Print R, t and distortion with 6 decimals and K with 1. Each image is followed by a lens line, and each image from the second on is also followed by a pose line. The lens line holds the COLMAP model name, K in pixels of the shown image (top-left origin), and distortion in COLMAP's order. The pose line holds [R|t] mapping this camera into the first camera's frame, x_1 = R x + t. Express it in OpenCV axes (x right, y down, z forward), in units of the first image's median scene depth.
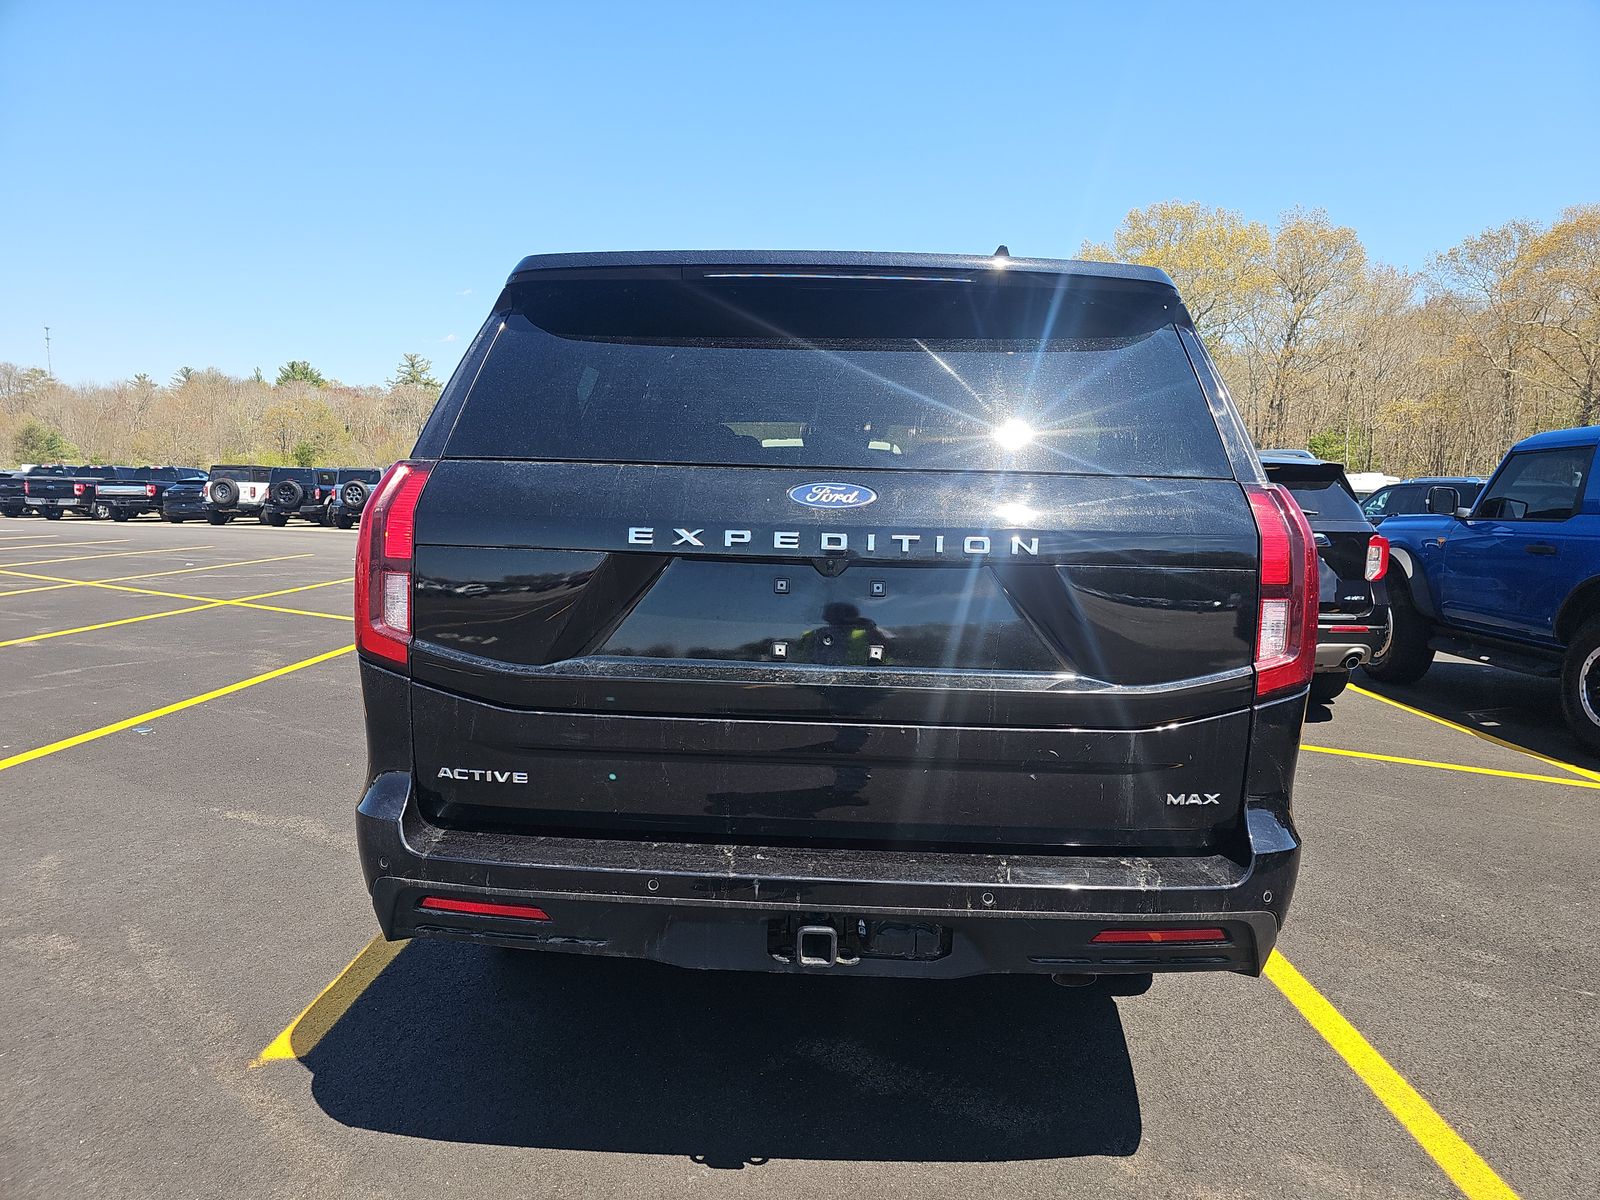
lens RADIAL K [[1072.2, 0, 791.5], [0, 1072.2, 595.9], [0, 0, 1]] dist [0.040922, -0.048353]
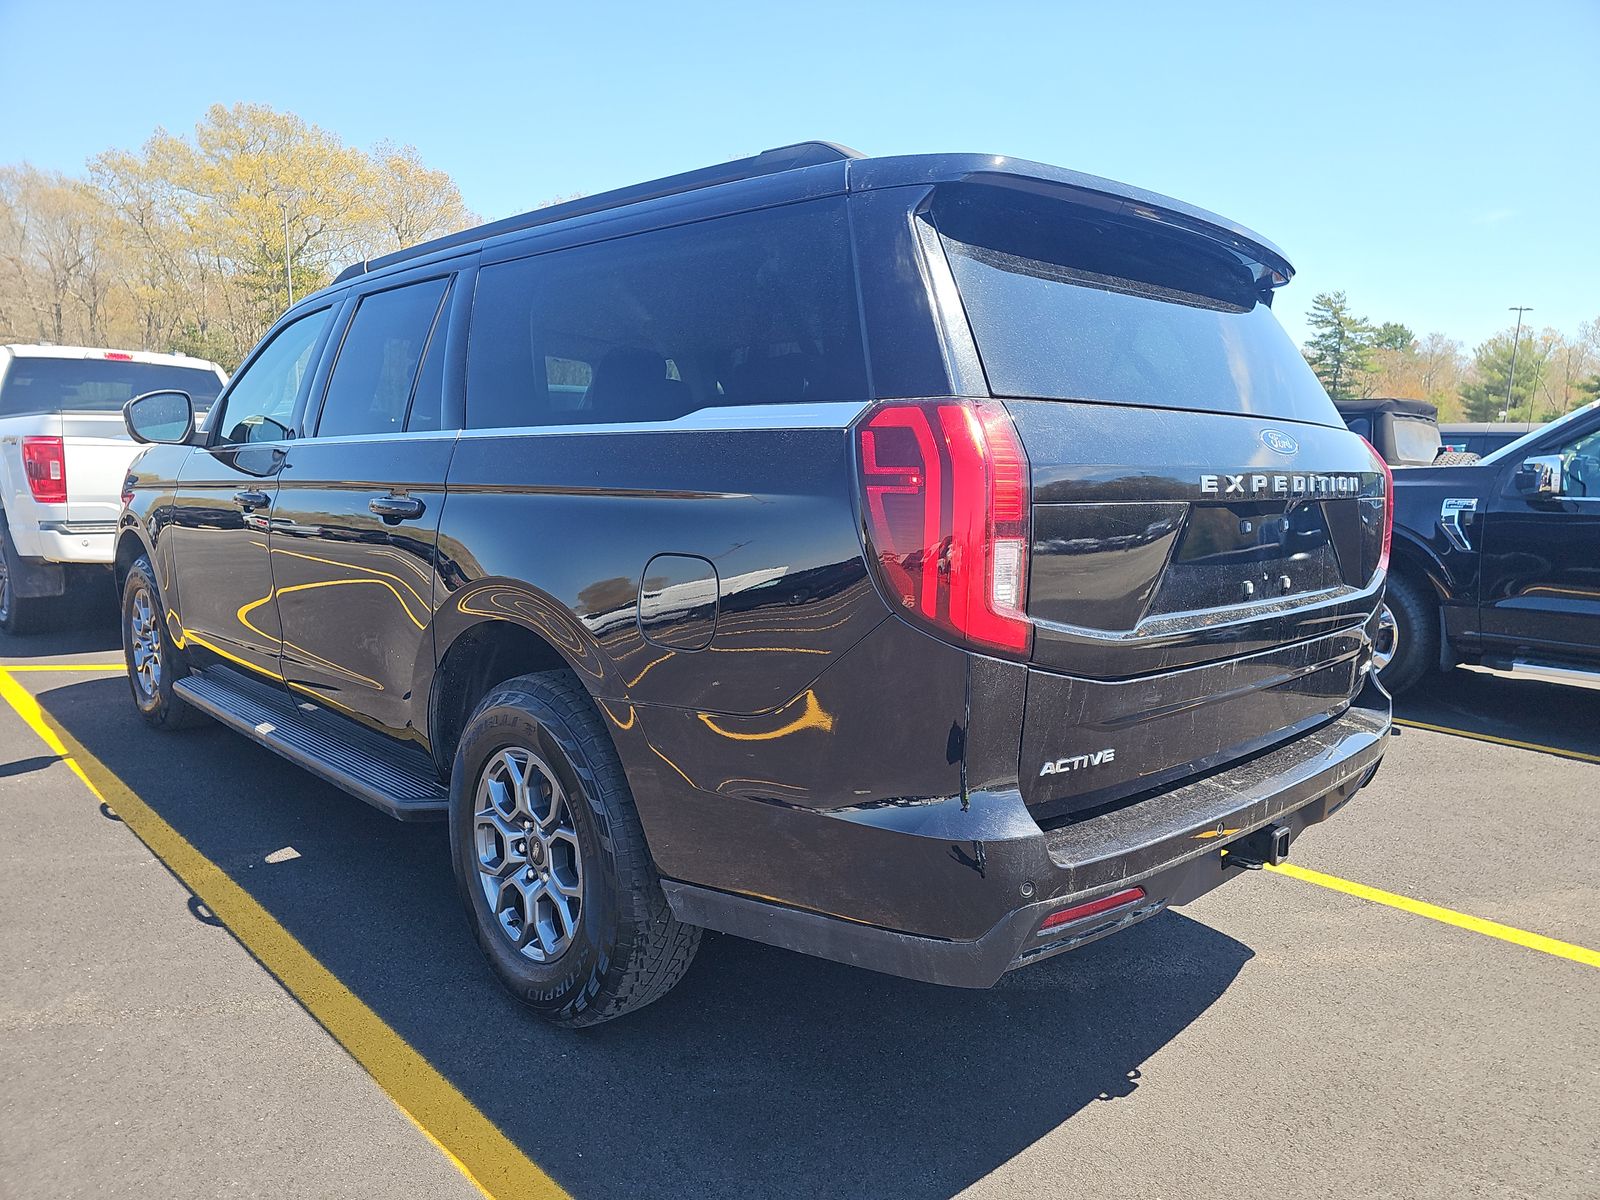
lens RADIAL K [[1072.2, 0, 791.5], [0, 1072.2, 595.9], [0, 0, 1]] dist [0.040922, -0.048353]
pose [[0.704001, -0.100421, 0.703063, -1.056723], [0.055218, 0.994696, 0.086784, -0.057928], [-0.708049, -0.022274, 0.705812, 0.546834]]
